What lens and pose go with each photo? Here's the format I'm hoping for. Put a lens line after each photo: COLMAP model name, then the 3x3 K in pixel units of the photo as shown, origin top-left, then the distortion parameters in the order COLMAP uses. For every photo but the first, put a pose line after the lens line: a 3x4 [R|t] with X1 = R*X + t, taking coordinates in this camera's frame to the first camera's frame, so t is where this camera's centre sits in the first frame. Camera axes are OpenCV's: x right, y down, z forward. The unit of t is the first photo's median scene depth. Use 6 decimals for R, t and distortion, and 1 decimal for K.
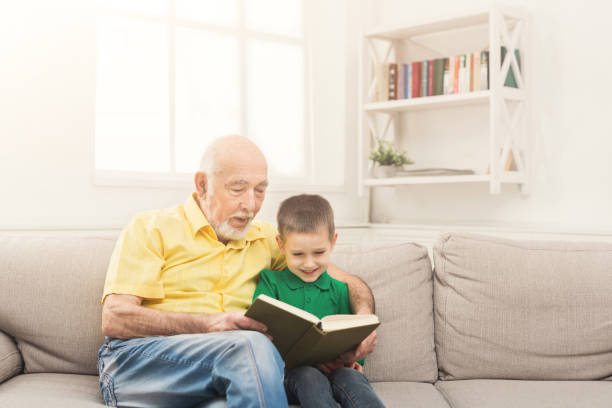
lens RADIAL K [[1245.5, 0, 305.4], [0, 1245.5, 198.9], [0, 0, 1]] dist [0.007756, 0.000000]
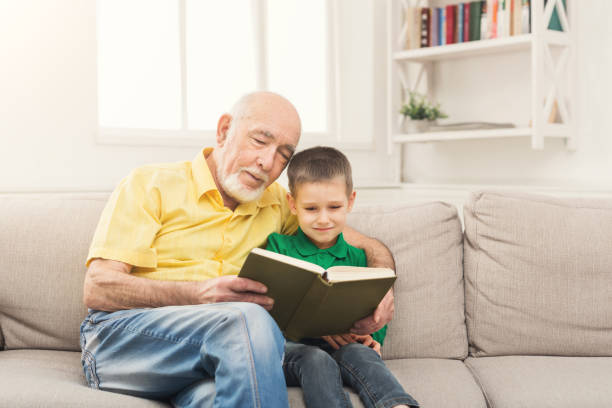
lens RADIAL K [[1245.5, 0, 304.6], [0, 1245.5, 208.7], [0, 0, 1]] dist [0.007756, 0.000000]
pose [[0.999019, -0.007092, -0.043710, 0.027591], [0.008488, 0.999457, 0.031824, 0.010973], [0.043461, -0.032164, 0.998537, 0.109204]]
